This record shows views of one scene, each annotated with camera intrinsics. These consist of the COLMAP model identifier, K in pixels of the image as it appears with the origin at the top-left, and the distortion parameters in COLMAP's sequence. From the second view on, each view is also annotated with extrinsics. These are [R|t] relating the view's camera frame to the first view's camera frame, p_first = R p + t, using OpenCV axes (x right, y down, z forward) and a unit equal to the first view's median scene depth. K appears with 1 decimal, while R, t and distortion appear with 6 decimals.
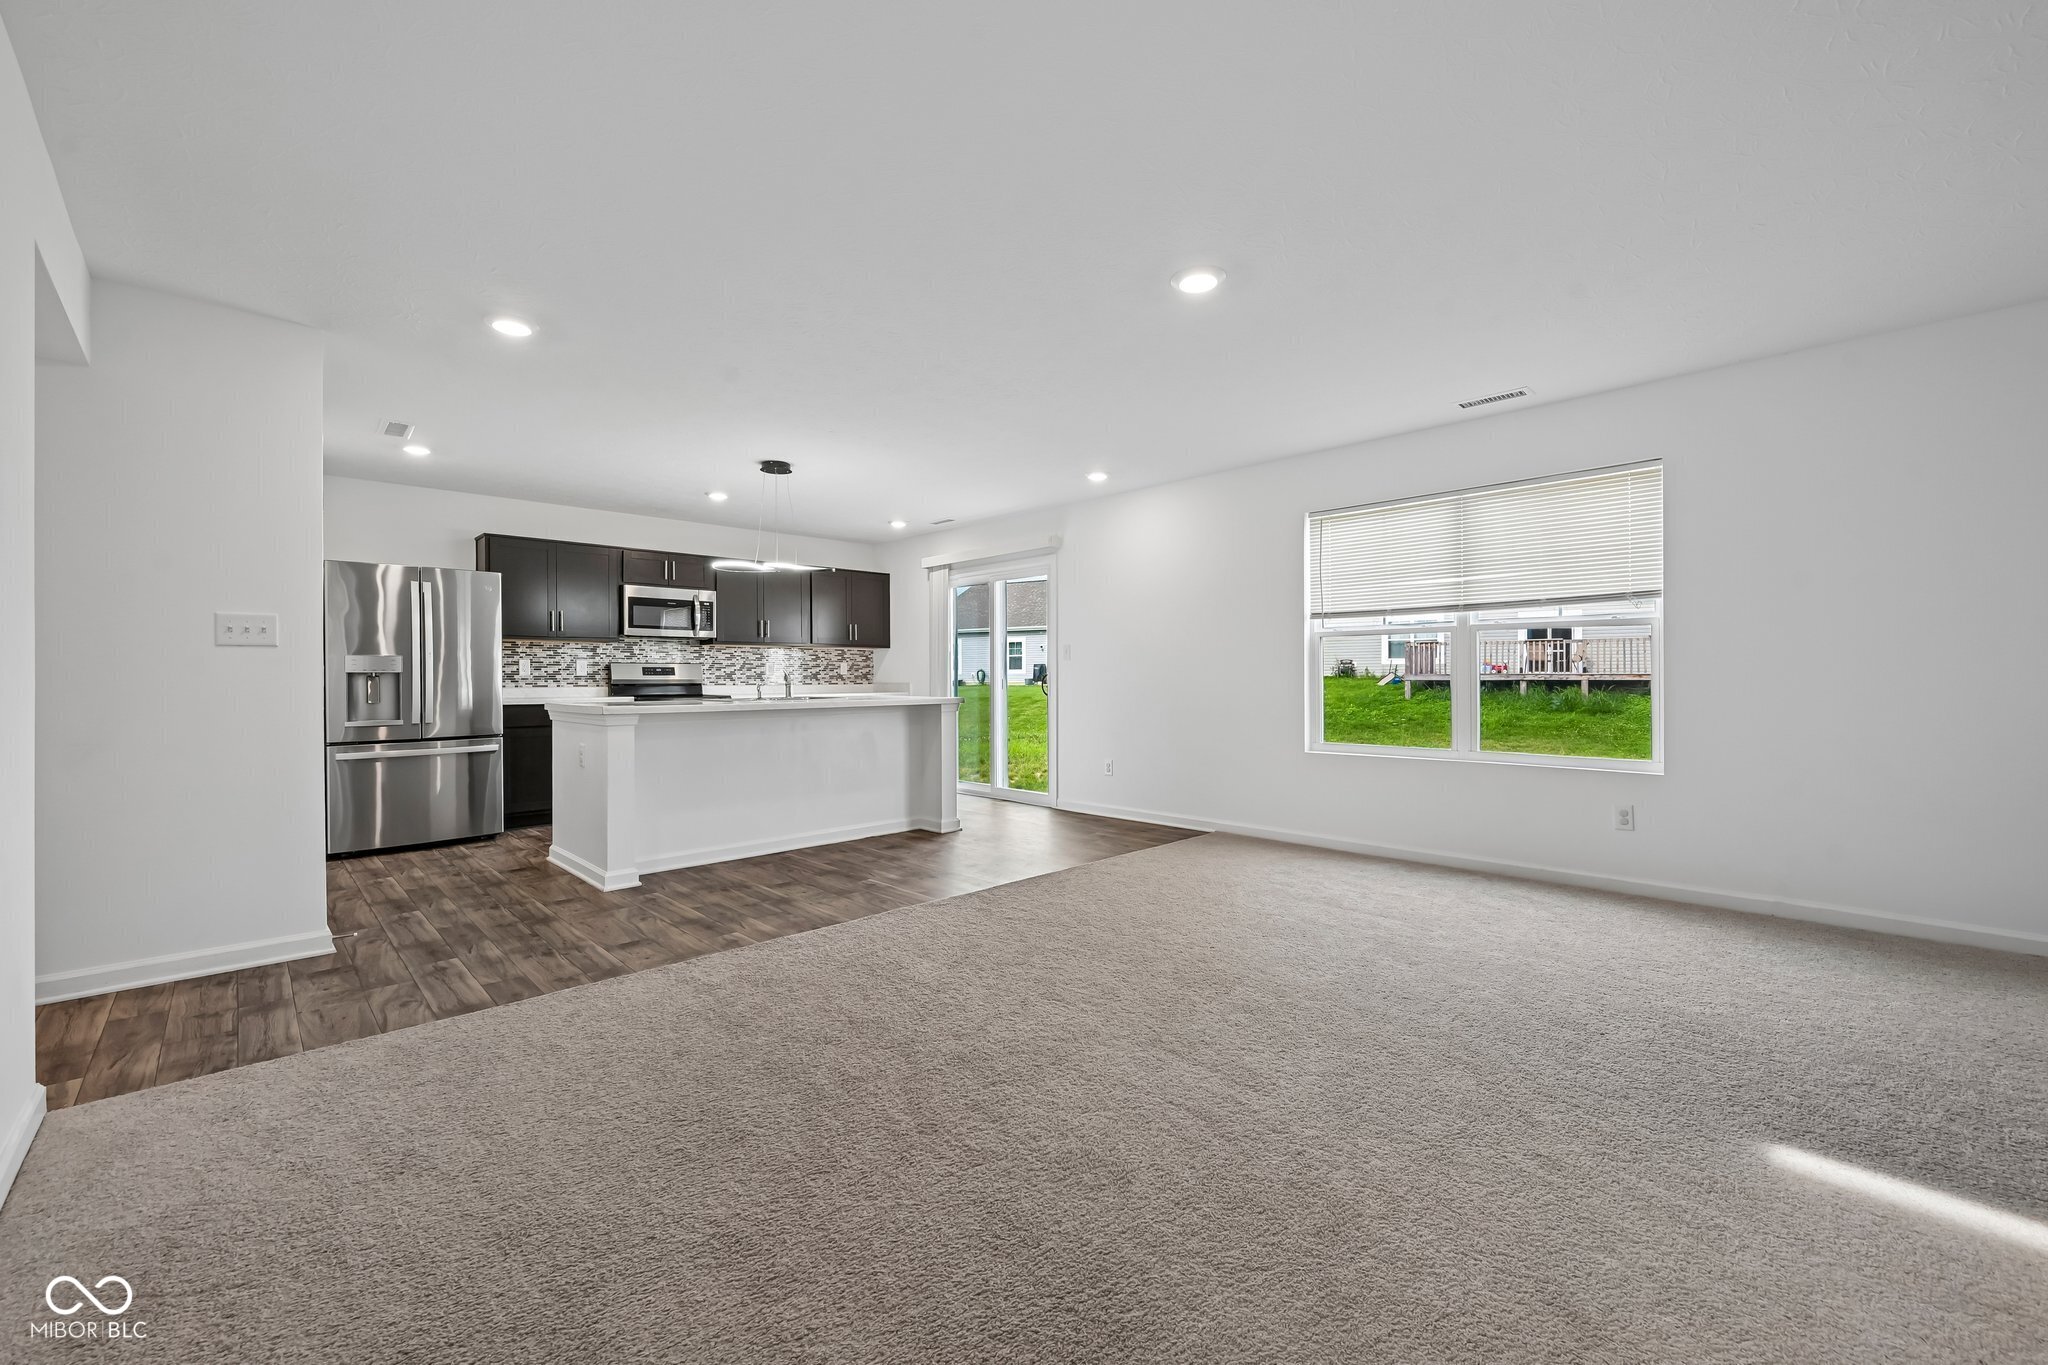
lens RADIAL K [[822.9, 0, 1021.3], [0, 822.9, 690.9], [0, 0, 1]] dist [0.001125, 0.001090]
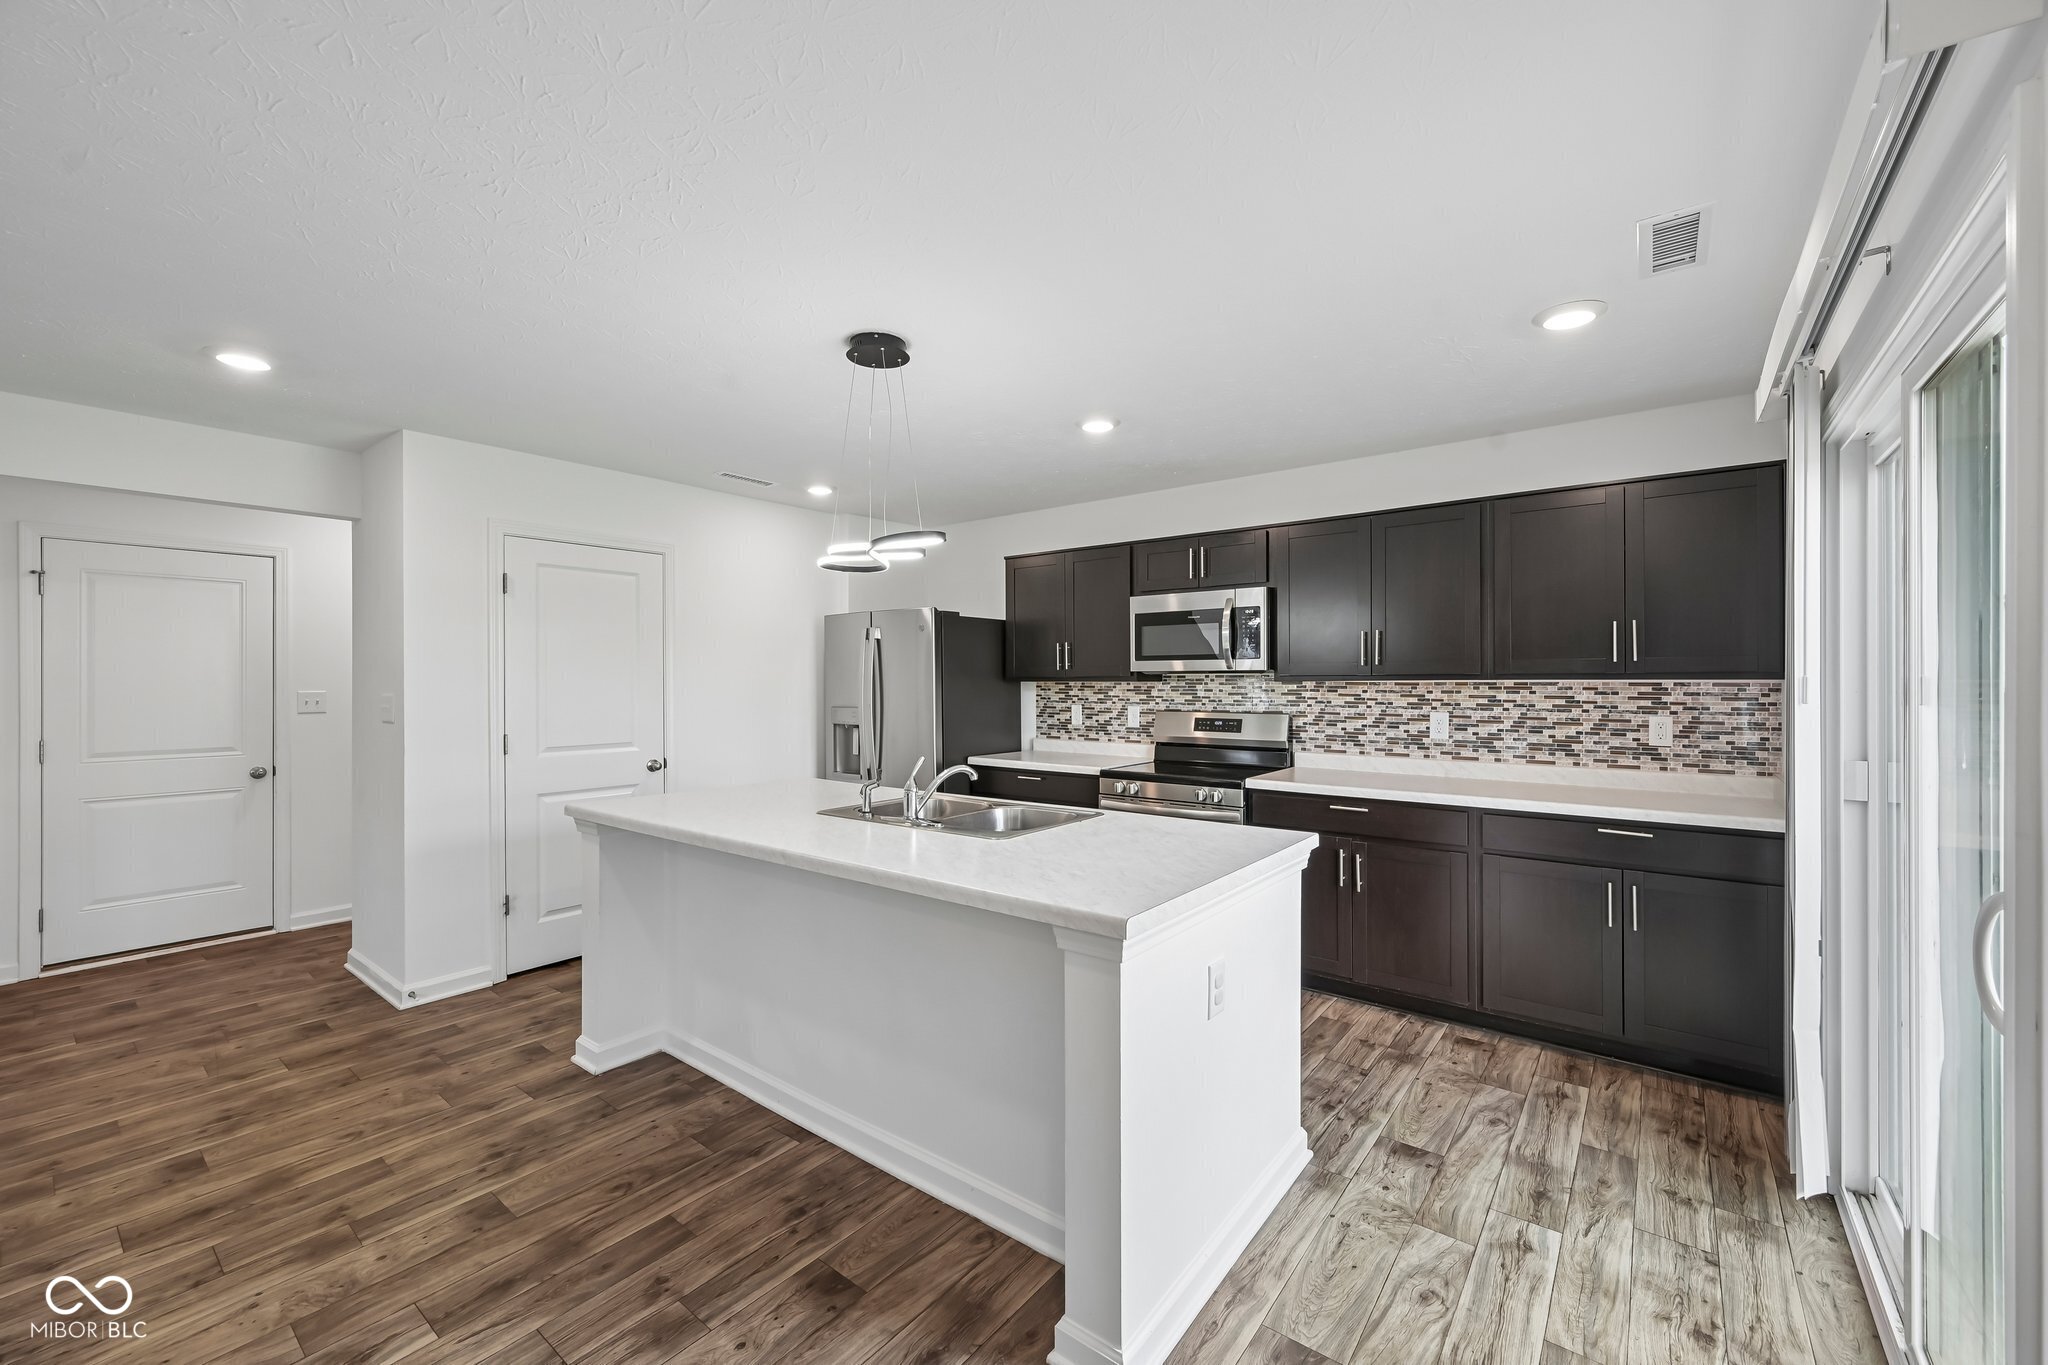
lens RADIAL K [[822.9, 0, 1012.5], [0, 822.9, 644.1], [0, 0, 1]] dist [0.001125, 0.001090]
pose [[0.139232, -0.043097, -0.989322, 0.174023], [-0.015577, 0.998834, -0.045704, -0.058903], [0.990137, 0.021775, 0.138398, 0.819266]]
